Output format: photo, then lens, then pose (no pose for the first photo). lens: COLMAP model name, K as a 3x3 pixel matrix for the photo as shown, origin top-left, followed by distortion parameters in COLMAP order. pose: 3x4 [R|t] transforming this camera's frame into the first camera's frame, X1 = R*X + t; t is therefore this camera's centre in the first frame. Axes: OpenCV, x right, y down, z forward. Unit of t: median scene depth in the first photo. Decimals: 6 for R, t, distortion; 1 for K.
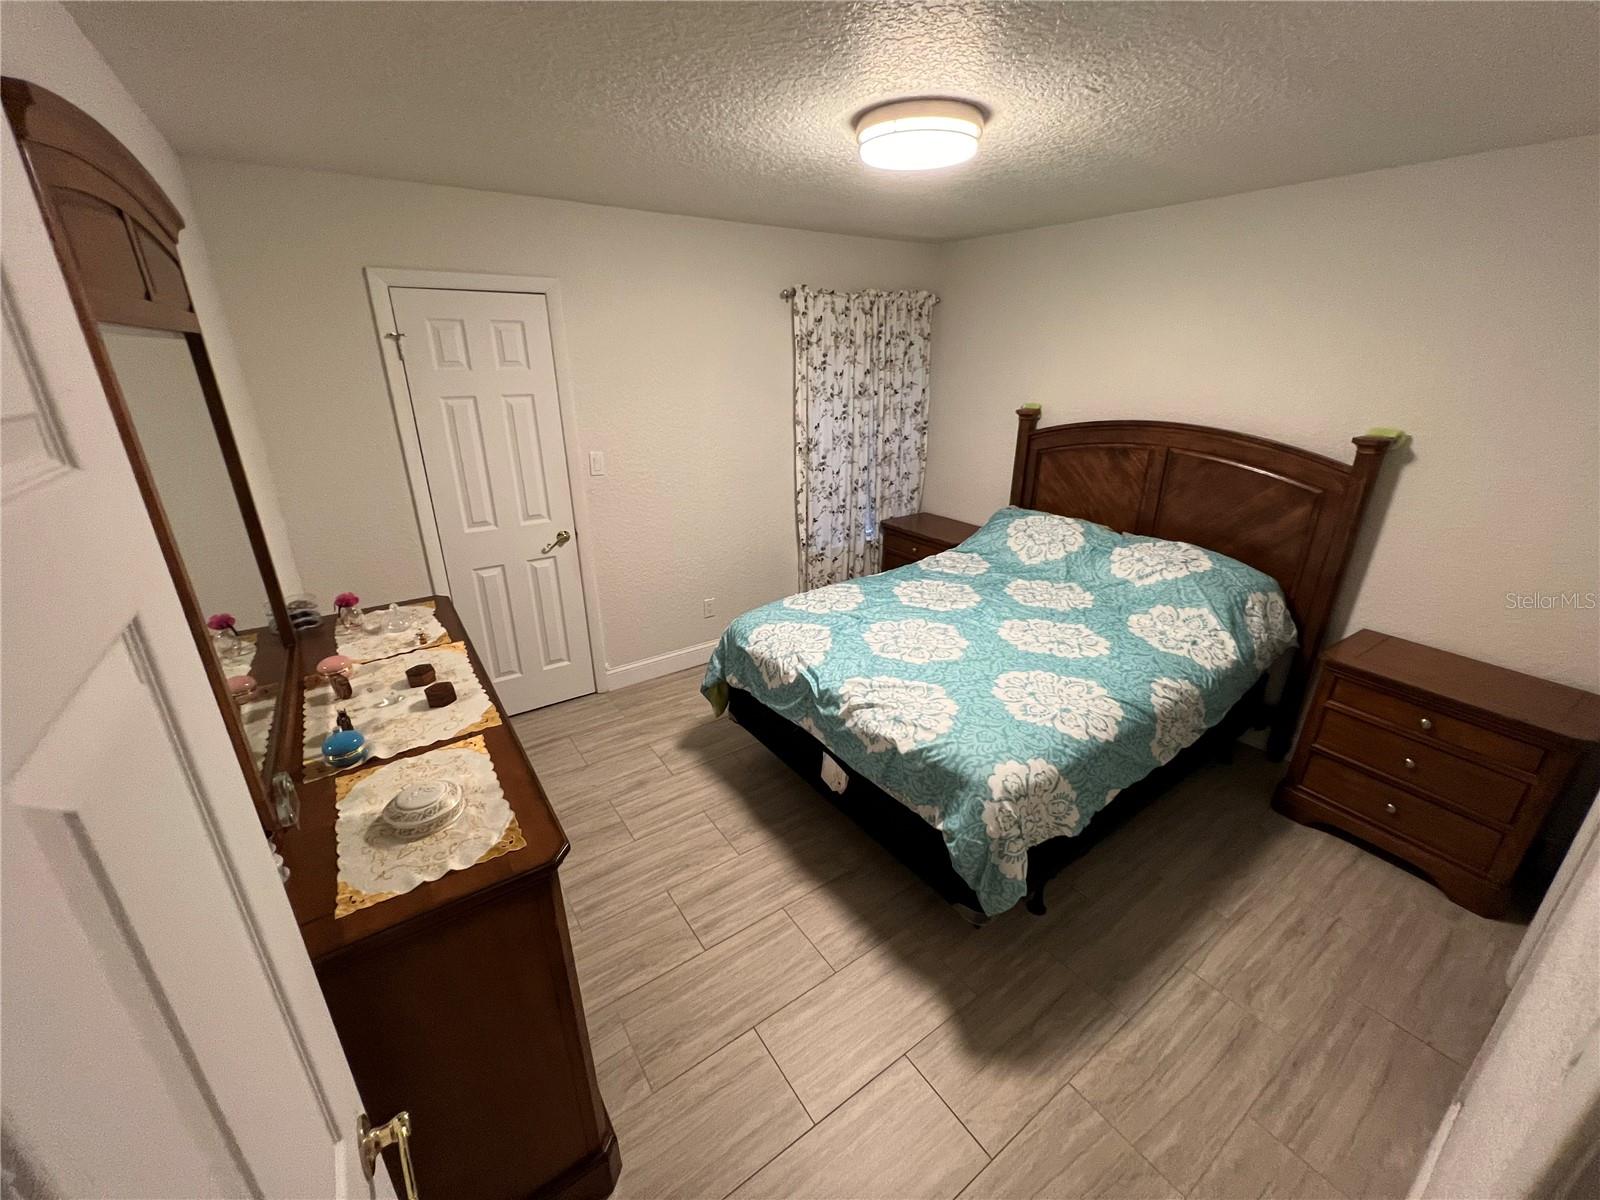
lens RADIAL K [[638.3, 0, 796.2], [0, 638.3, 596.3], [0, 0, 1]] dist [0.000971, -0.000214]
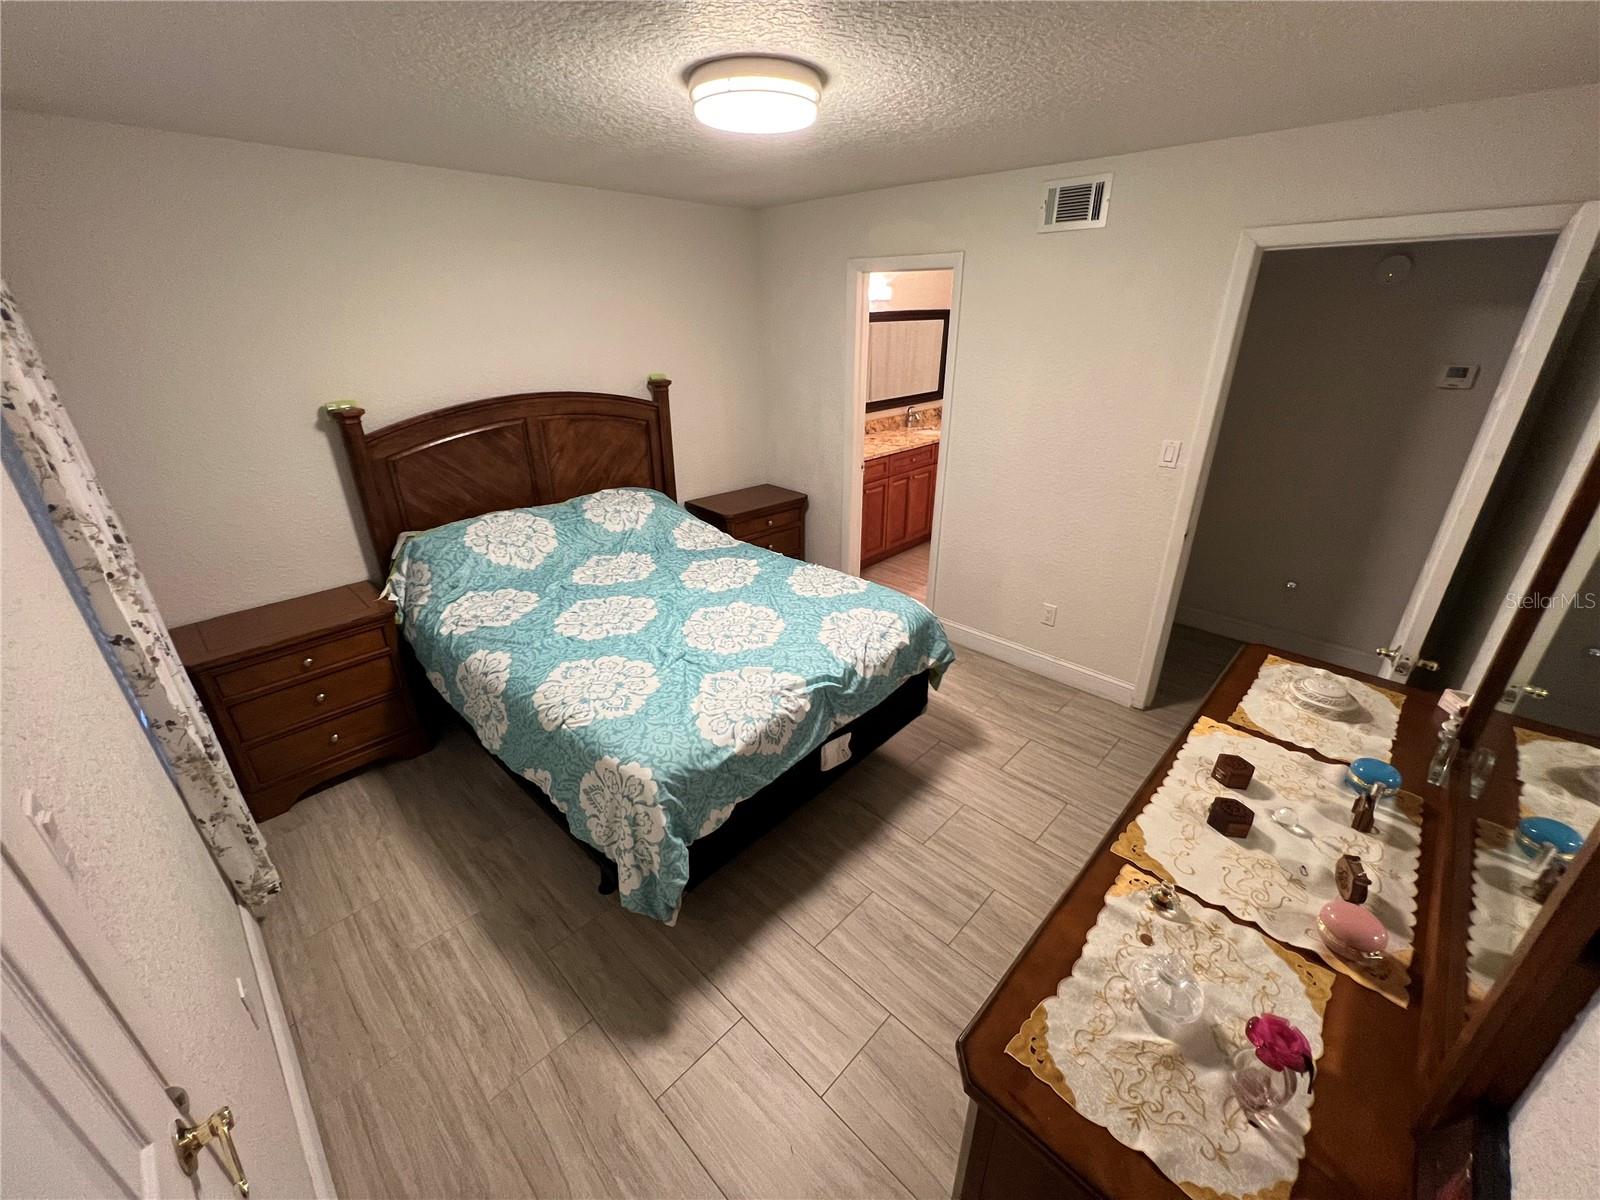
lens RADIAL K [[640.2, 0, 796.5], [0, 640.2, 596.4], [0, 0, 1]] dist [0.000266, 0.000107]
pose [[-0.194020, -0.394886, 0.898009, -0.770331], [0.359063, 0.823297, 0.439610, -0.406390], [-0.912924, 0.407735, -0.017947, 1.012414]]
